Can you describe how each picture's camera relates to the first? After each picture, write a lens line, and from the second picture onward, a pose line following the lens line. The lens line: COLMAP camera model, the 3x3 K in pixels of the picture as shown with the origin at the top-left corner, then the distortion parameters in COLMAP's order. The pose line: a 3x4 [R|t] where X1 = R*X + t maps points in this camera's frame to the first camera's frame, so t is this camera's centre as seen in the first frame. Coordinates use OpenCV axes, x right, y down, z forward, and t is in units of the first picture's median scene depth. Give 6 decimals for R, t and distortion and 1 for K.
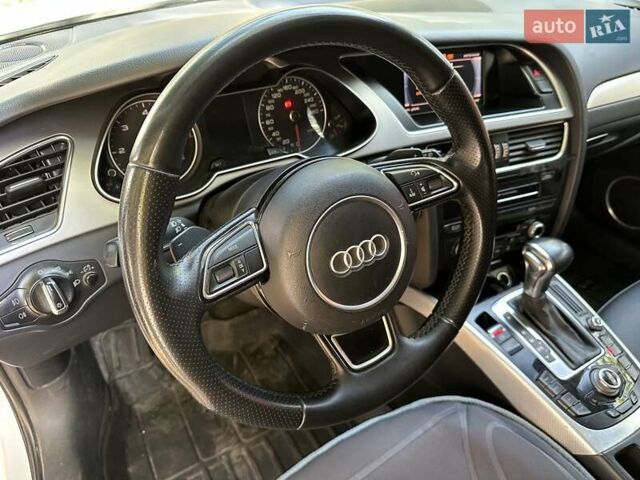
lens RADIAL K [[455.2, 0, 320.0], [0, 455.2, 240.0], [0, 0, 1]] dist [0.098098, -0.197459]
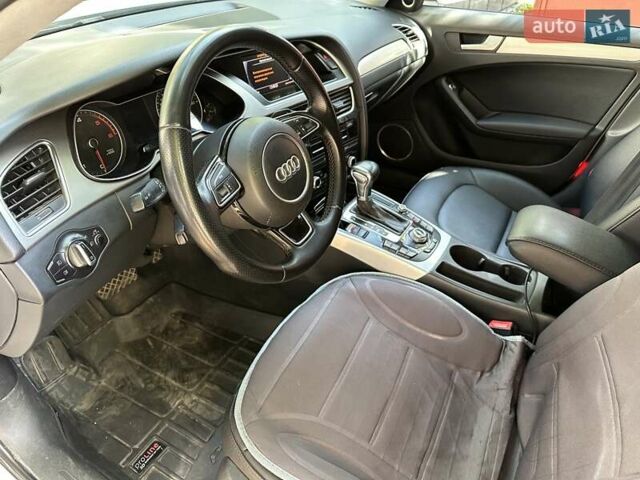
lens RADIAL K [[455.2, 0, 320.0], [0, 455.2, 240.0], [0, 0, 1]] dist [0.098098, -0.197459]
pose [[0.870619, -0.277333, 0.406336, -0.349822], [0.283877, 0.957782, 0.045469, 0.148817], [-0.401791, 0.075763, 0.912592, -0.347900]]
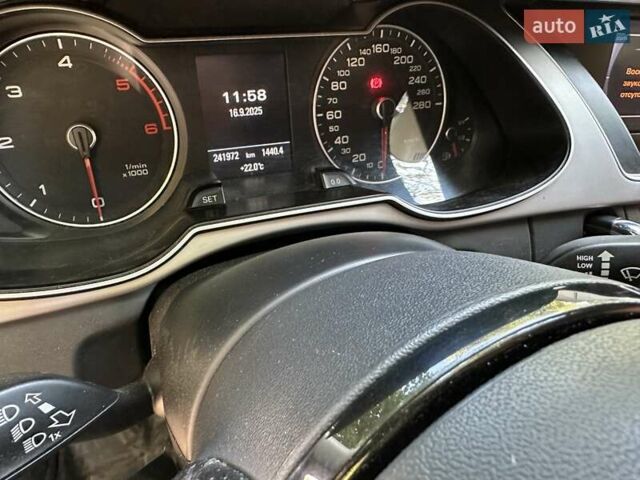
lens RADIAL K [[434.8, 0, 320.0], [0, 434.8, 240.0], [0, 0, 1]] dist [0.067822, -0.160342]
pose [[0.988966, 0.136402, -0.057798, -0.077222], [-0.134867, 0.990419, 0.029689, -0.133530], [0.061294, -0.021566, 0.997887, 0.515754]]
